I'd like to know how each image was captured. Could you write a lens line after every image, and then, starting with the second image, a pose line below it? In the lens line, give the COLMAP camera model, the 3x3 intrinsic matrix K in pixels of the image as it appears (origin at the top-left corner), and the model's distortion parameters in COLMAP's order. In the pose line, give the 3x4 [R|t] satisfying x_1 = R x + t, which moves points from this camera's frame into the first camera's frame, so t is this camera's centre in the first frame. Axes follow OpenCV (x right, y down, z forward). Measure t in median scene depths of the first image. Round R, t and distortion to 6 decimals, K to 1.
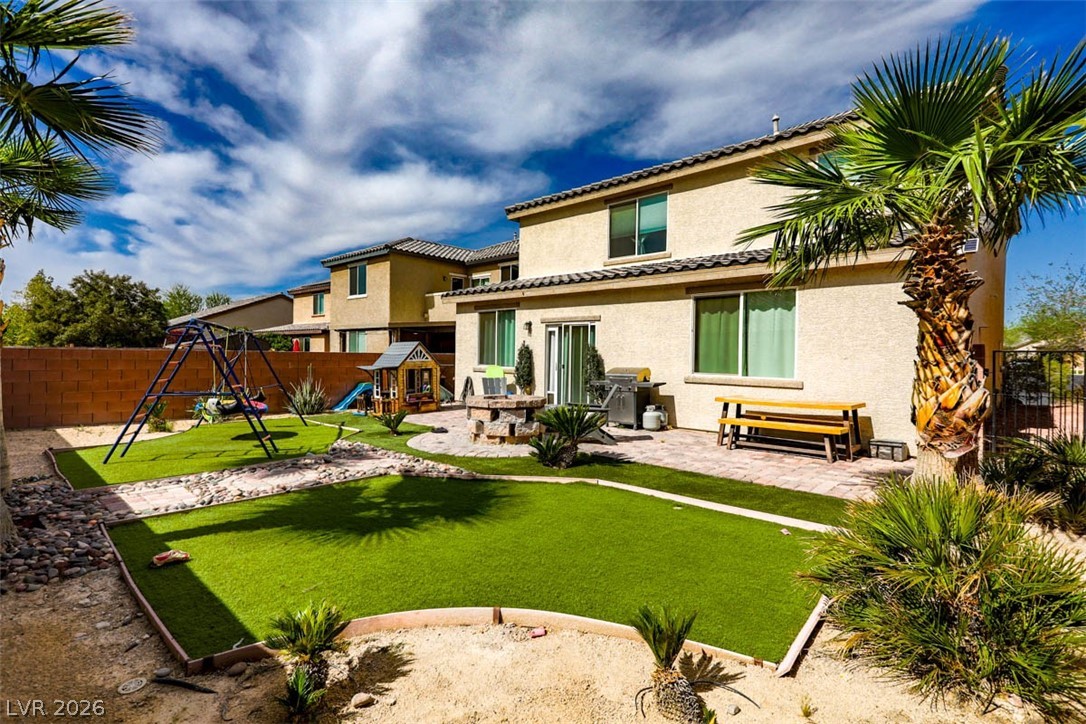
lens RADIAL K [[505.1, 0, 543.0], [0, 505.1, 362.0], [0, 0, 1]] dist [0.000827, 0.000090]
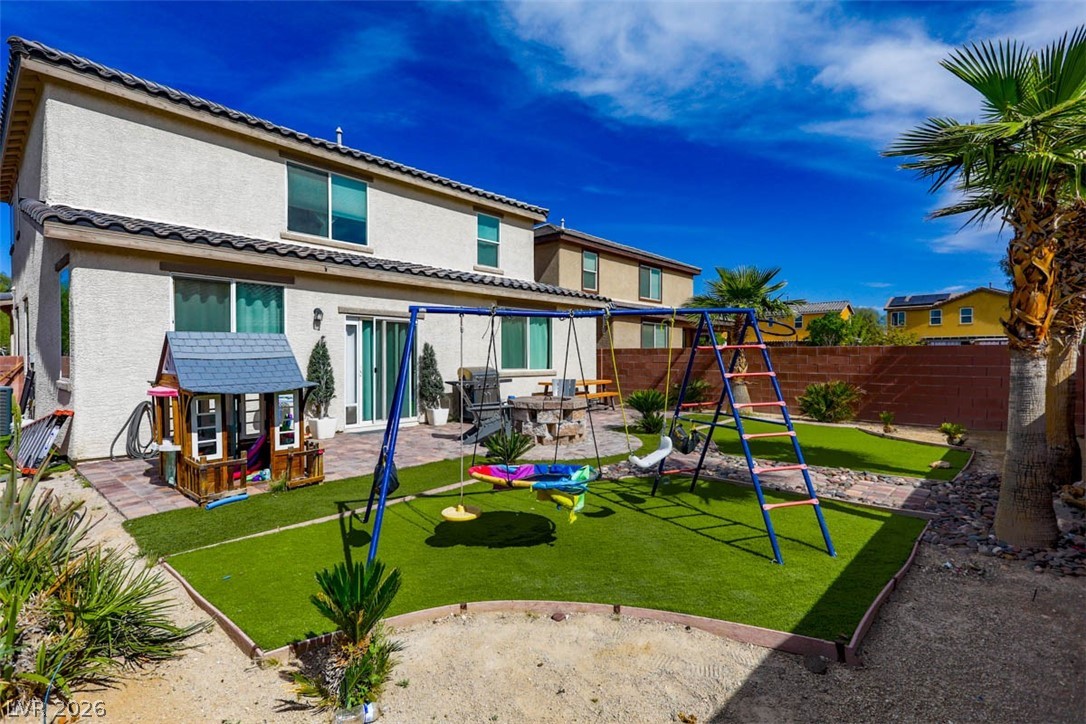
lens RADIAL K [[505.1, 0, 543.0], [0, 505.1, 362.0], [0, 0, 1]] dist [0.000827, 0.000090]
pose [[0.005415, -0.025814, 0.999652, -0.761053], [0.009188, 0.999626, 0.025764, -0.021767], [-0.999943, 0.009045, 0.005650, 0.708666]]
